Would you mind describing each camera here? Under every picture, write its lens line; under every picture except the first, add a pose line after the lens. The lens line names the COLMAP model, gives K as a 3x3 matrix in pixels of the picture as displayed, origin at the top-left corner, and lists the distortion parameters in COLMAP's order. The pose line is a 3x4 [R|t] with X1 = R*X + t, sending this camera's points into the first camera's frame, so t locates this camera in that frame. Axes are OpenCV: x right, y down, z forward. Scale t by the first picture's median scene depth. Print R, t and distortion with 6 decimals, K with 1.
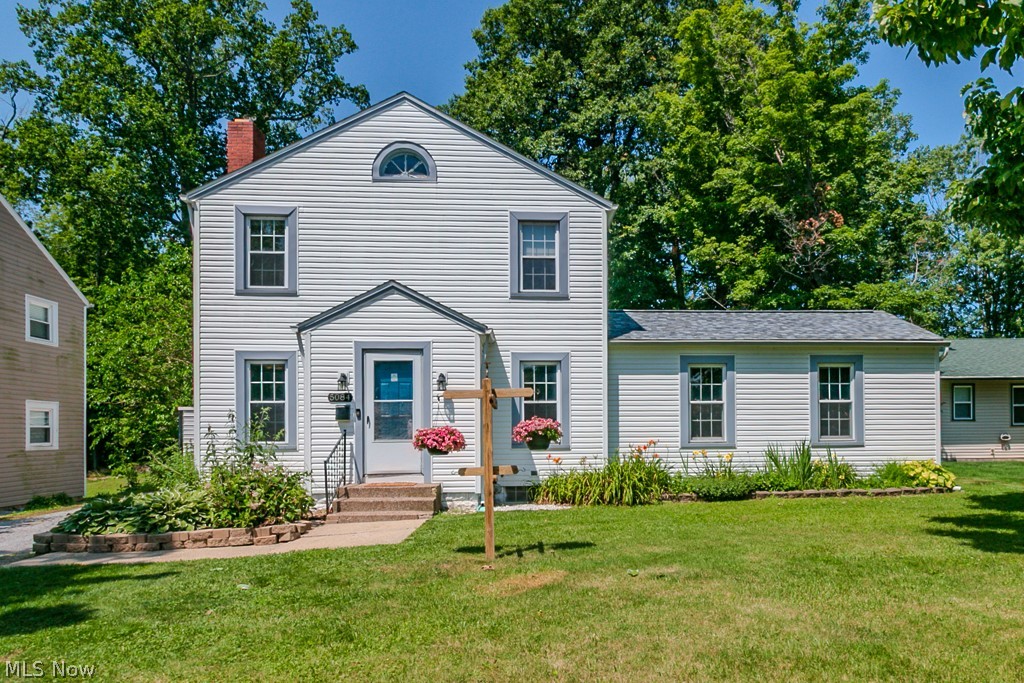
lens RADIAL K [[672.6, 0, 571.2], [0, 672.6, 403.9], [0, 0, 1]] dist [-0.006796, 0.005102]
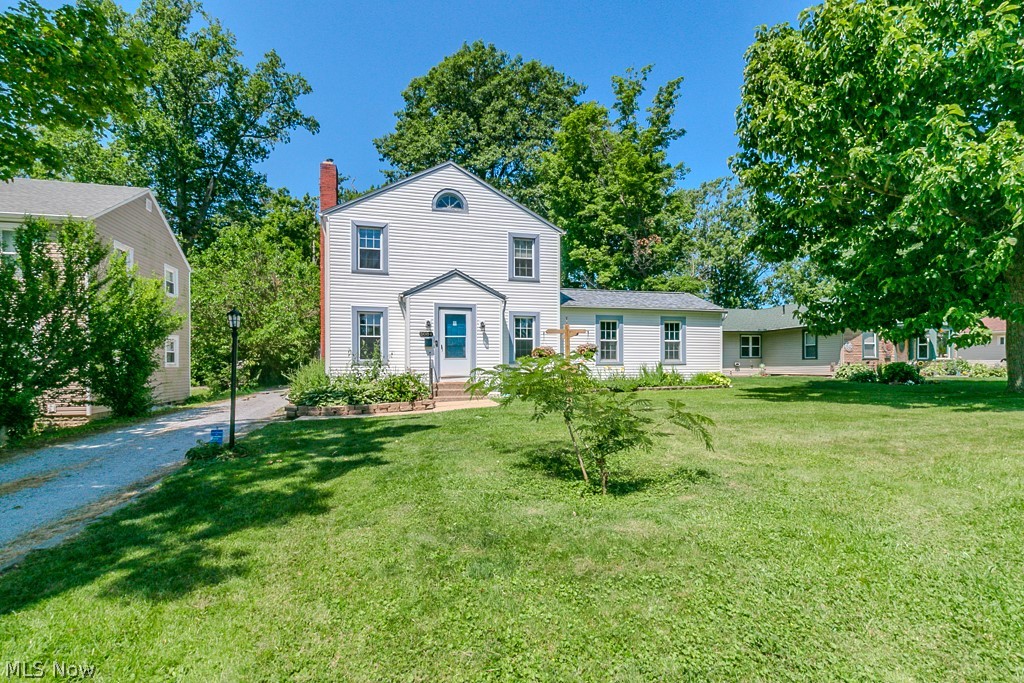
lens RADIAL K [[475.4, 0, 508.5], [0, 475.4, 350.1], [0, 0, 1]] dist [-0.002370, -0.000416]
pose [[0.984019, 0.010742, 0.177737, -0.302872], [-0.012043, 0.999908, 0.006245, 0.019387], [-0.177653, -0.008286, 0.984058, -0.239568]]
